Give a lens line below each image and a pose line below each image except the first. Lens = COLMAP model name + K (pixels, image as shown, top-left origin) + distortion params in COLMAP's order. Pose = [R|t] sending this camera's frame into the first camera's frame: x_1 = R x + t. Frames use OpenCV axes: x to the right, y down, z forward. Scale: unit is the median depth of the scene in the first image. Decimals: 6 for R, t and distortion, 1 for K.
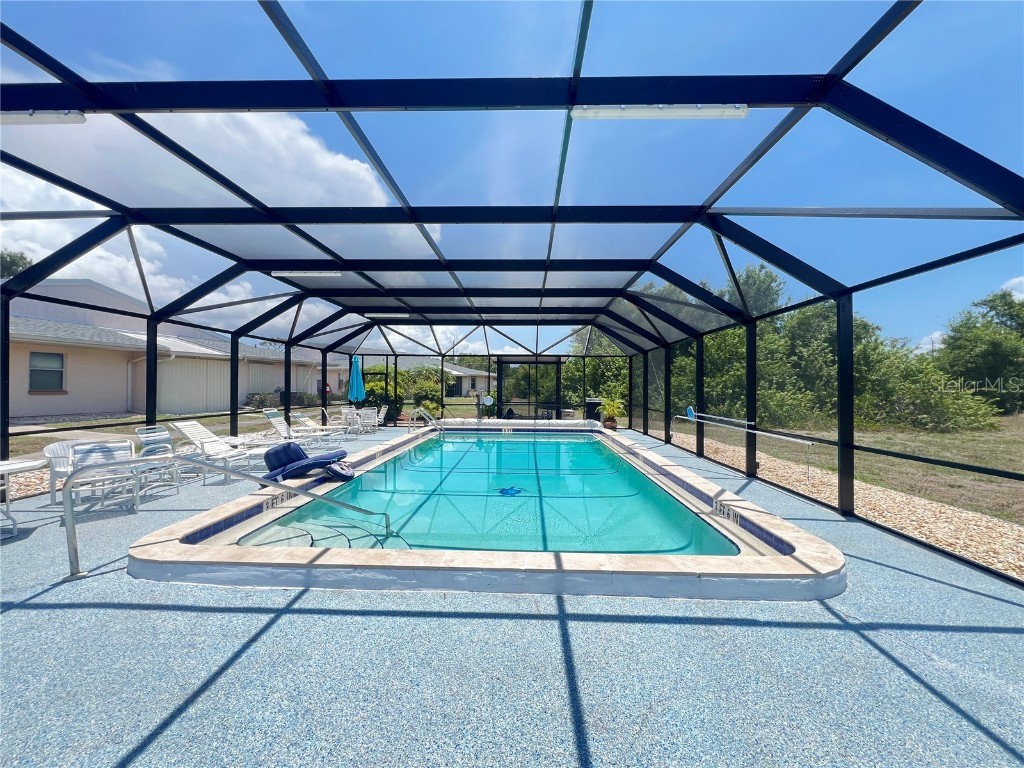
lens RADIAL K [[409.8, 0, 514.8], [0, 409.8, 383.6], [0, 0, 1]] dist [0.000934, 0.000341]
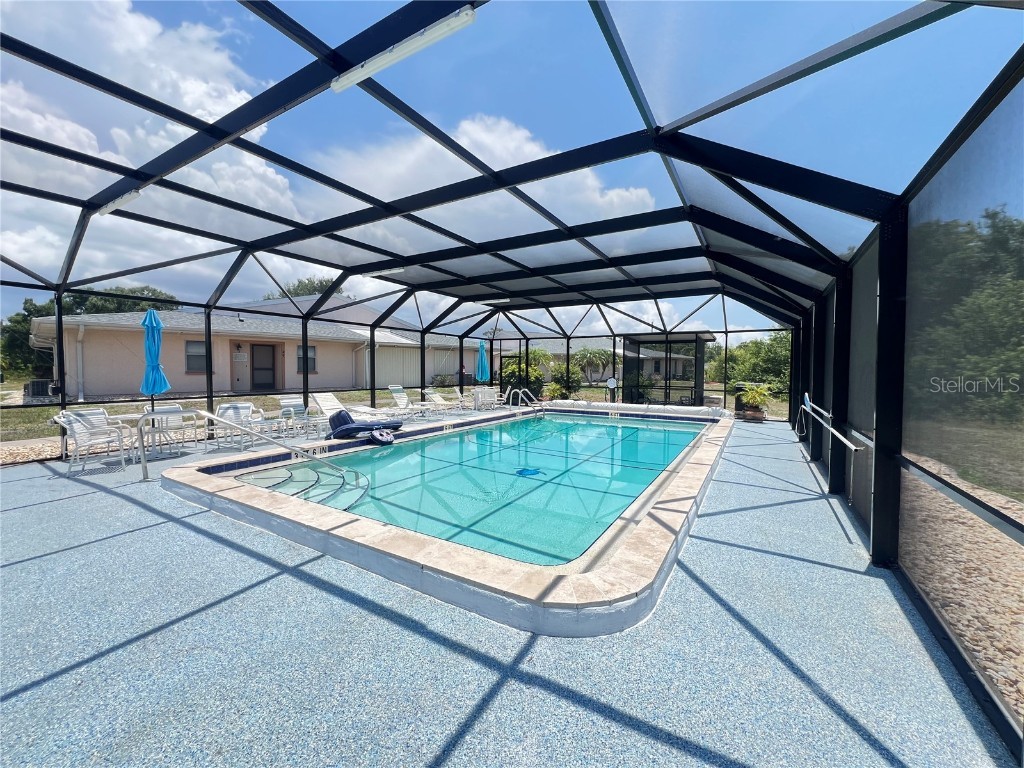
lens RADIAL K [[409.8, 0, 514.8], [0, 409.8, 383.6], [0, 0, 1]] dist [0.000934, 0.000341]
pose [[0.873382, 0.016370, -0.486761, 0.351301], [0.002589, 0.999265, 0.038251, 0.009903], [0.487030, -0.034668, 0.872697, 0.107108]]
